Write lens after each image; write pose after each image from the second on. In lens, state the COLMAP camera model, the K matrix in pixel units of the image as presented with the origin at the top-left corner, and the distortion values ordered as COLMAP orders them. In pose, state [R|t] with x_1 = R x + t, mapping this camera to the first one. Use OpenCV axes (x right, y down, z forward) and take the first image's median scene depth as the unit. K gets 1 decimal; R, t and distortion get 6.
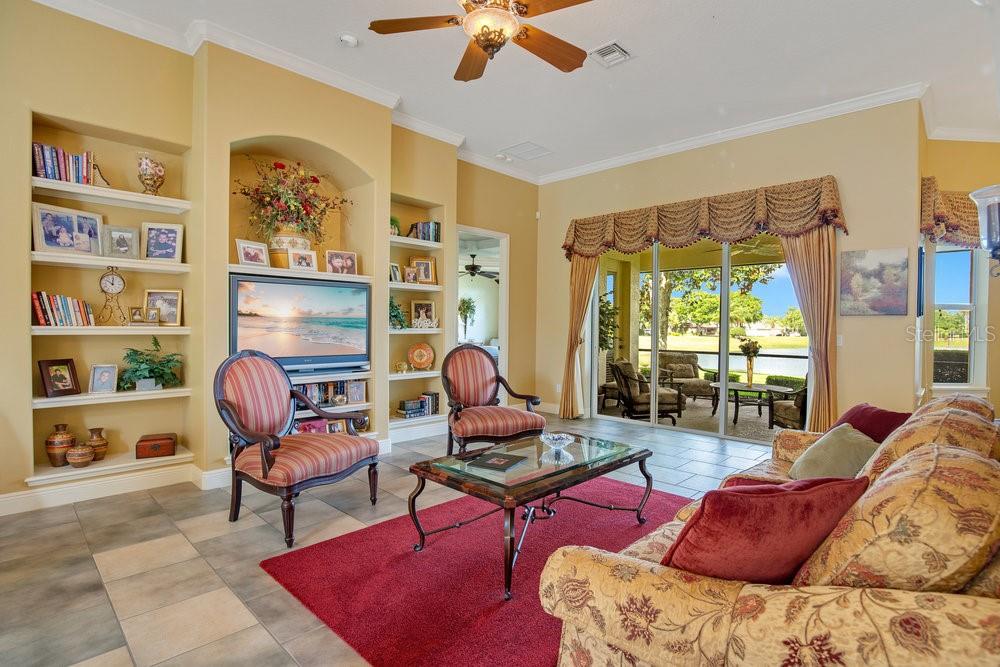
lens RADIAL K [[492.3, 0, 534.6], [0, 492.3, 329.5], [0, 0, 1]] dist [-0.018288, -0.001732]
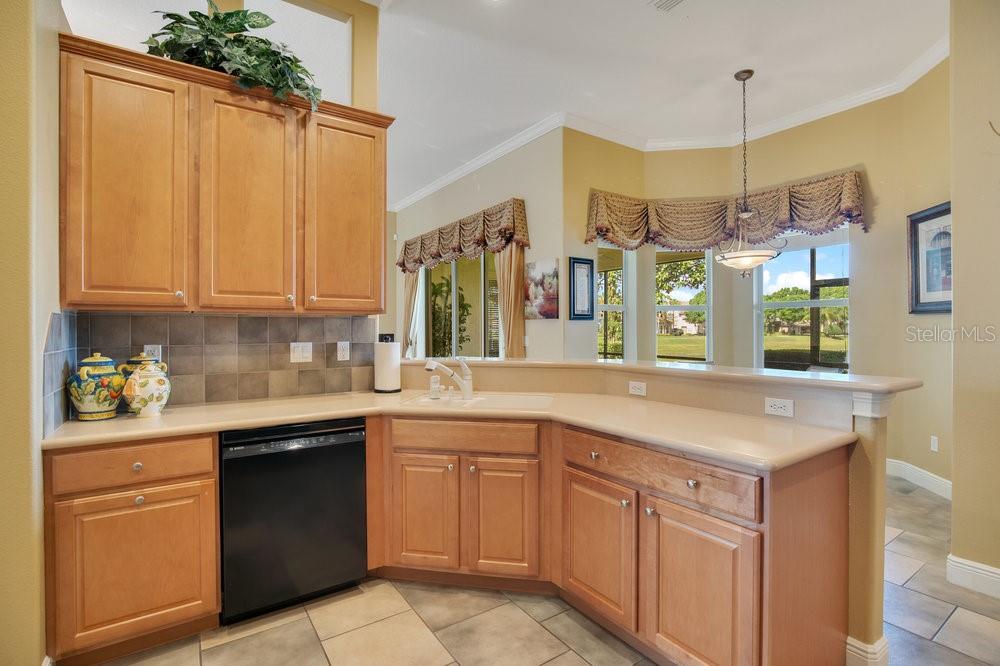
lens RADIAL K [[465.4, 0, 531.4], [0, 465.4, 329.5], [0, 0, 1]] dist [-0.032443, 0.003464]
pose [[0.977832, -0.012558, -0.209014, 0.890659], [0.012068, 0.999921, -0.003619, -0.000993], [0.209042, 0.001017, 0.977906, -0.064123]]
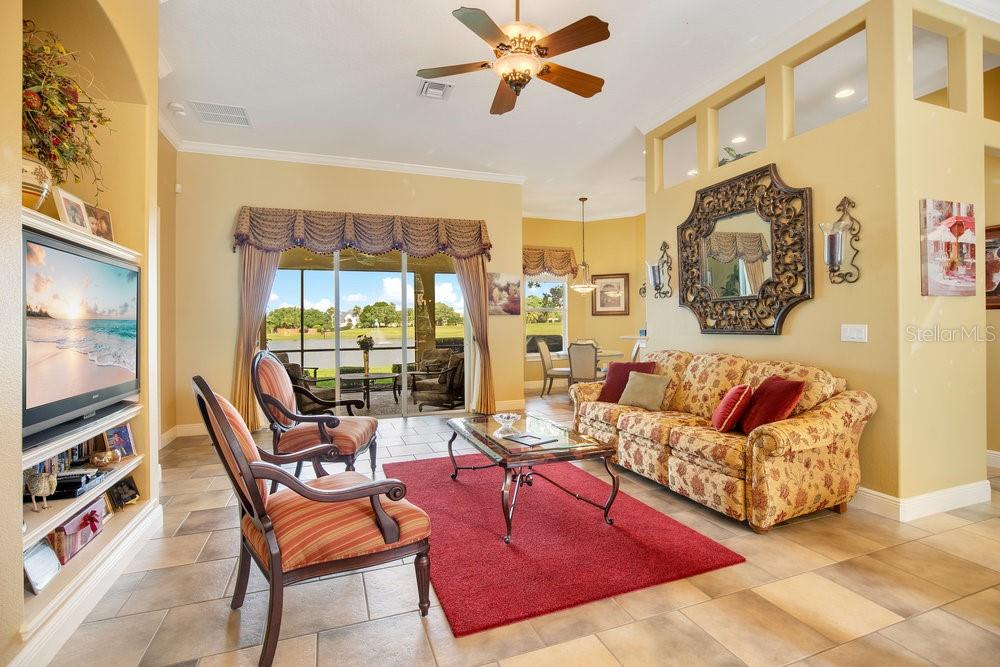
lens RADIAL K [[465.4, 0, 491.8], [0, 465.4, 323.2], [0, 0, 1]] dist [-0.032443, 0.003464]
pose [[0.463969, -0.013386, 0.885750, -0.649361], [0.025813, 0.999666, 0.001586, -0.005724], [-0.885475, 0.022128, 0.464159, 0.335896]]
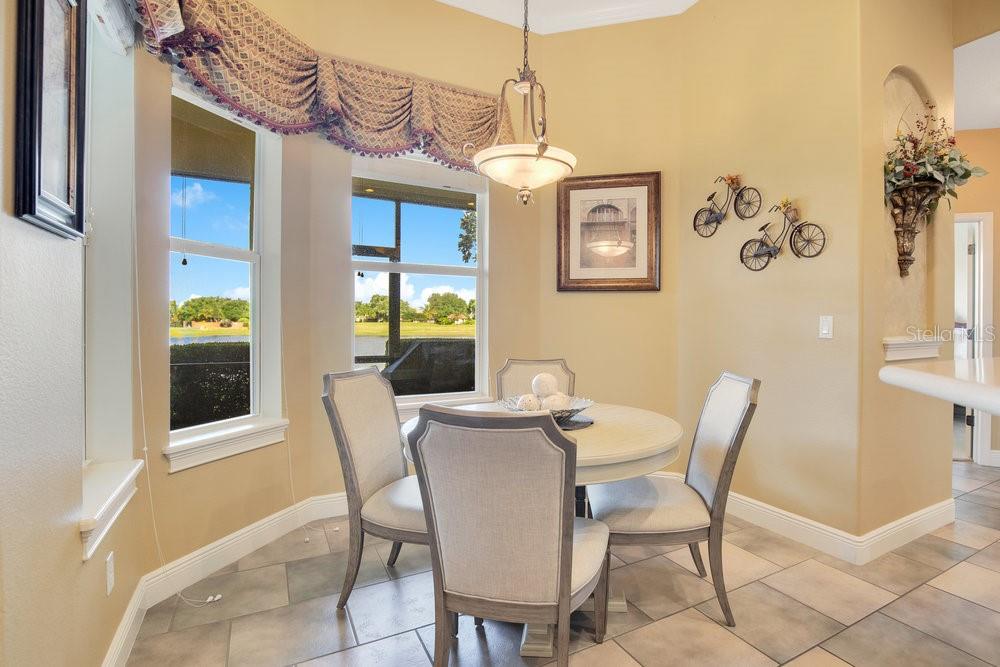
lens RADIAL K [[495.8, 0, 519.7], [0, 495.8, 326.6], [0, 0, 1]] dist [-0.011812, -0.000340]
pose [[0.345858, -0.013825, 0.938185, 0.626842], [0.004075, 0.999904, 0.013232, 0.021769], [-0.938278, -0.000754, 0.345881, 0.682292]]
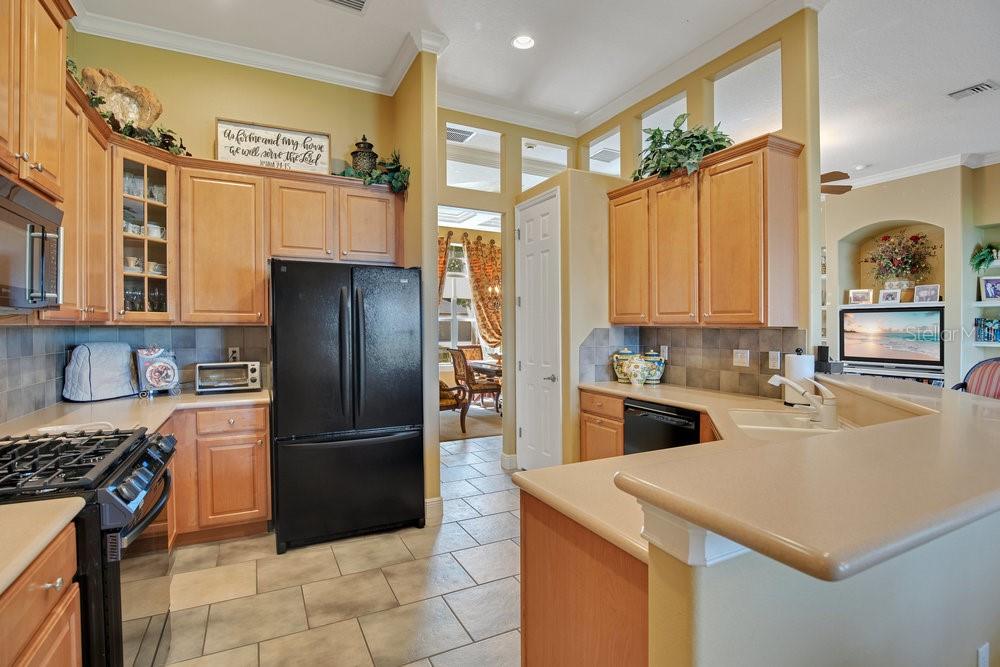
lens RADIAL K [[465.4, 0, 487.7], [0, 465.4, 330.5], [0, 0, 1]] dist [-0.032443, 0.003464]
pose [[-0.379573, -0.005508, -0.925145, 1.259017], [-0.014737, 0.999891, 0.000094, -0.013273], [0.925044, 0.013669, -0.379613, 0.339503]]
